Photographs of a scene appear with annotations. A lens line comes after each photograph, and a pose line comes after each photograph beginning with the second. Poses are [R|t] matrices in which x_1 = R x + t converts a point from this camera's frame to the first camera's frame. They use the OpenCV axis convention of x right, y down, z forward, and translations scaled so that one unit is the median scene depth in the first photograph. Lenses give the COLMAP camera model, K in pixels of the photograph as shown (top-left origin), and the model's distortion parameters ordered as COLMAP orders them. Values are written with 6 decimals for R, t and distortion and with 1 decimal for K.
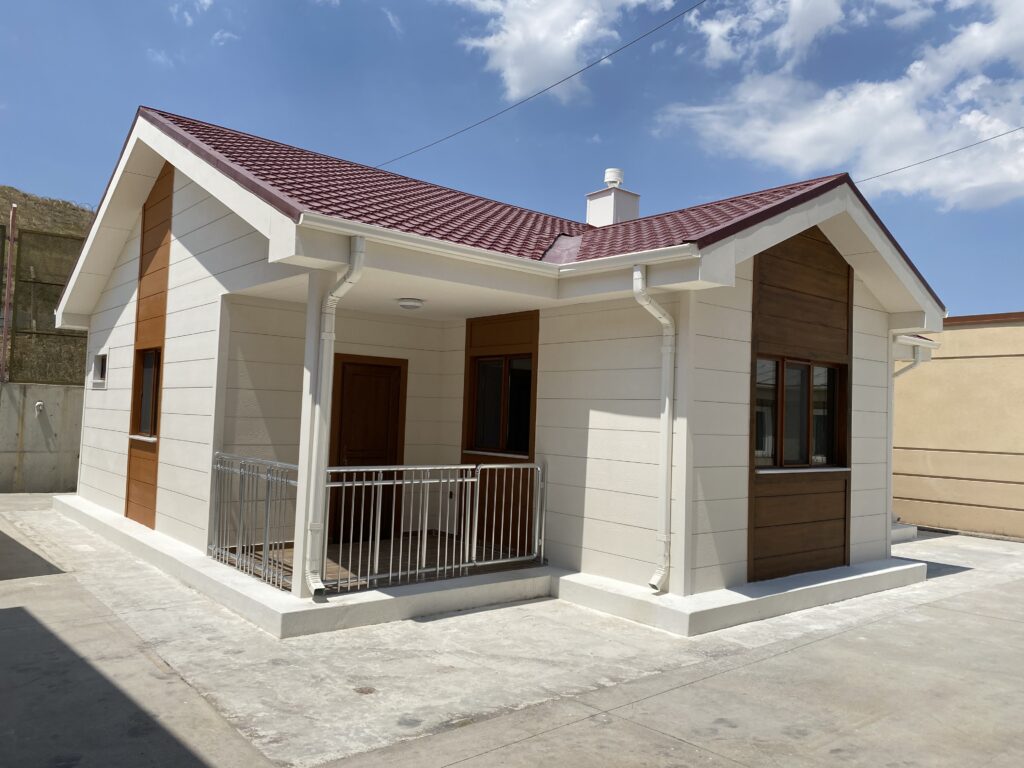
lens RADIAL K [[791.2, 0, 512.0], [0, 791.2, 384.0], [0, 0, 1]] dist [-0.002103, -0.001872]
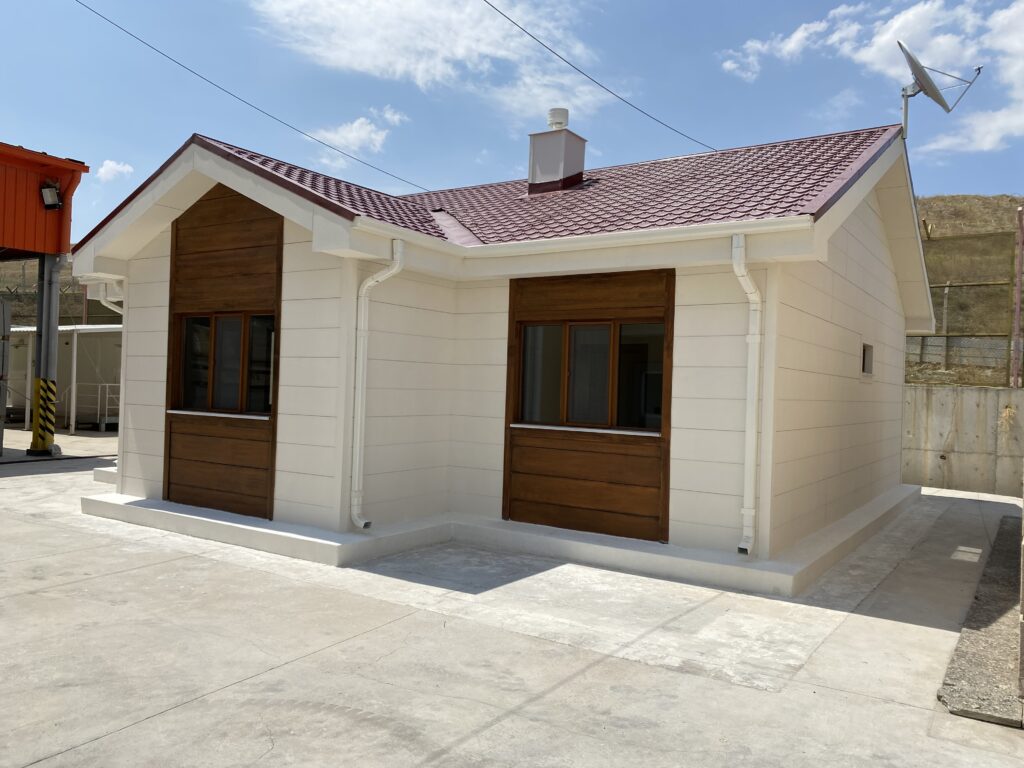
lens RADIAL K [[791.2, 0, 512.0], [0, 791.2, 384.0], [0, 0, 1]] dist [-0.002103, -0.001872]
pose [[0.284151, -0.030841, -0.958283, 1.468552], [0.020971, 0.999443, -0.025948, 0.100765], [0.958550, -0.012723, 0.284640, 1.043326]]
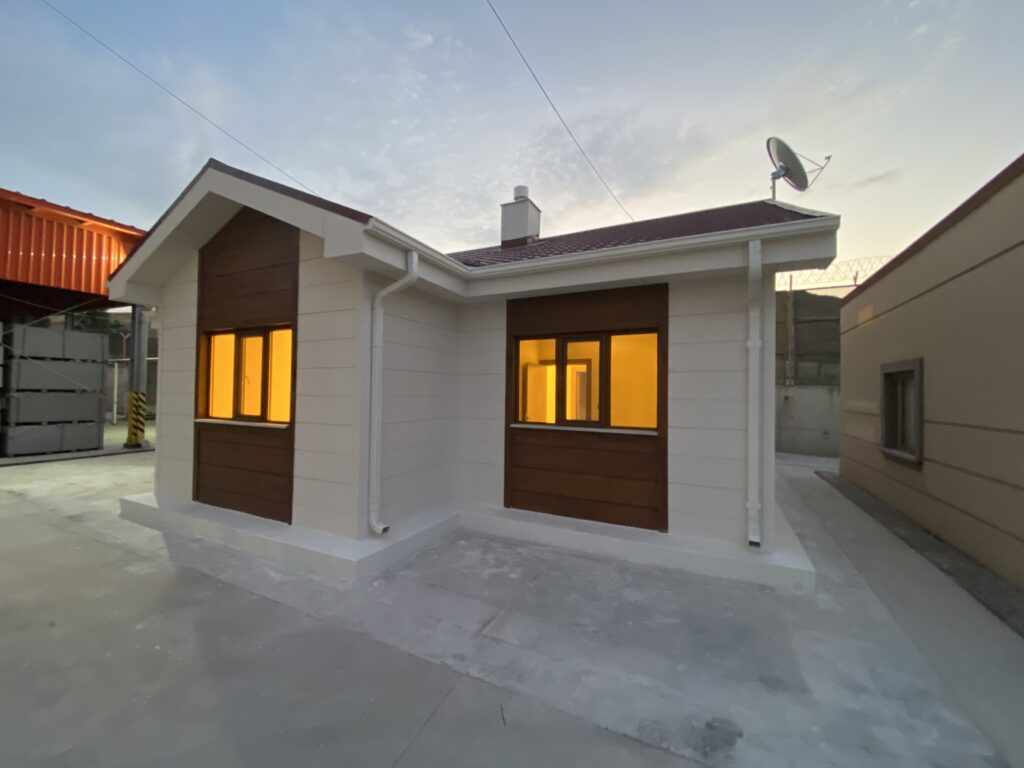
lens RADIAL K [[409.7, 0, 506.1], [0, 409.7, 381.3], [0, 0, 1]] dist [-0.000529, -0.011790]
pose [[0.401667, -0.051697, -0.914326, 1.036763], [0.043280, 0.998361, -0.037435, 0.083815], [0.914763, -0.024536, 0.403246, 1.081398]]
